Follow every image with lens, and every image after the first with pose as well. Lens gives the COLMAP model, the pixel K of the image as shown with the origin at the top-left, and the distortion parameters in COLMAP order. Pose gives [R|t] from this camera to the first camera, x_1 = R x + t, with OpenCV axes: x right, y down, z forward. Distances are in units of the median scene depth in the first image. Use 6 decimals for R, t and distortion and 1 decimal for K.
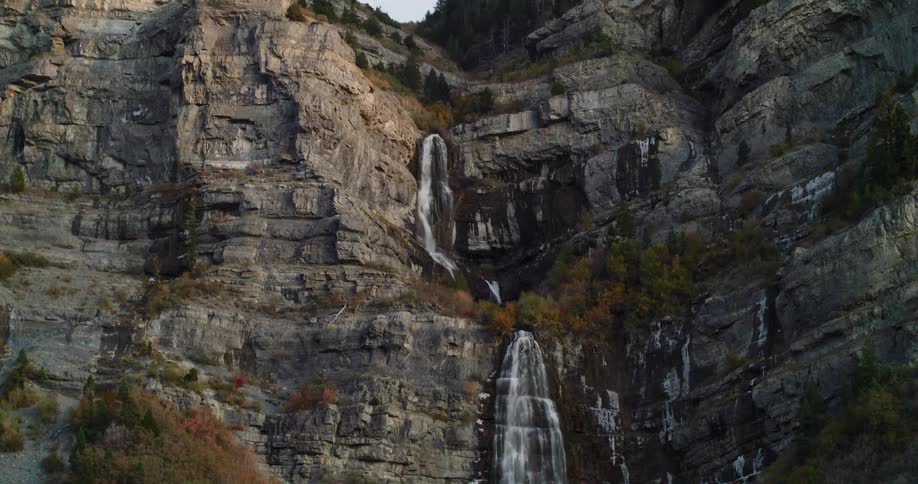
lens RADIAL K [[1549.0, 0, 459.0], [0, 1549.0, 242.0], [0, 0, 1]] dist [-0.044269, 0.001075]
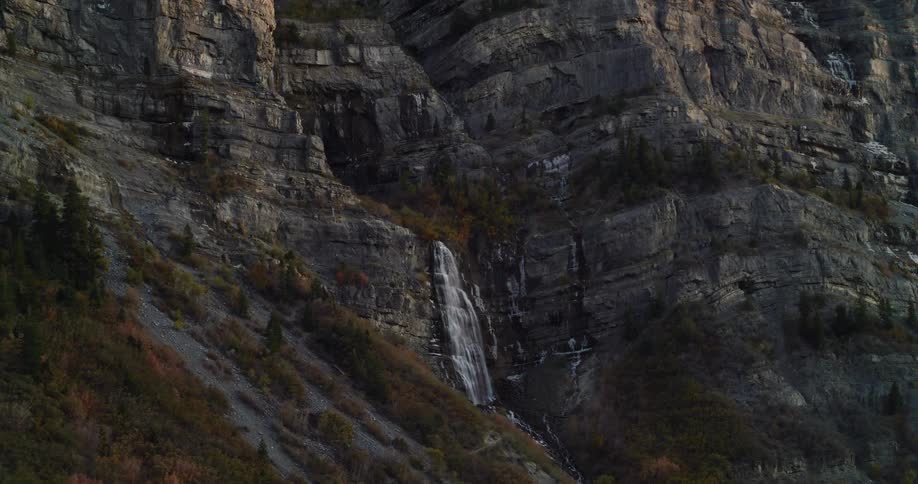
lens RADIAL K [[1549.0, 0, 459.0], [0, 1549.0, 242.0], [0, 0, 1]] dist [-0.044269, 0.001075]
pose [[0.772244, 0.107153, 0.626224, -0.783279], [-0.205048, 0.974963, 0.086034, -0.067909], [-0.601327, -0.194845, 0.774881, -0.178234]]
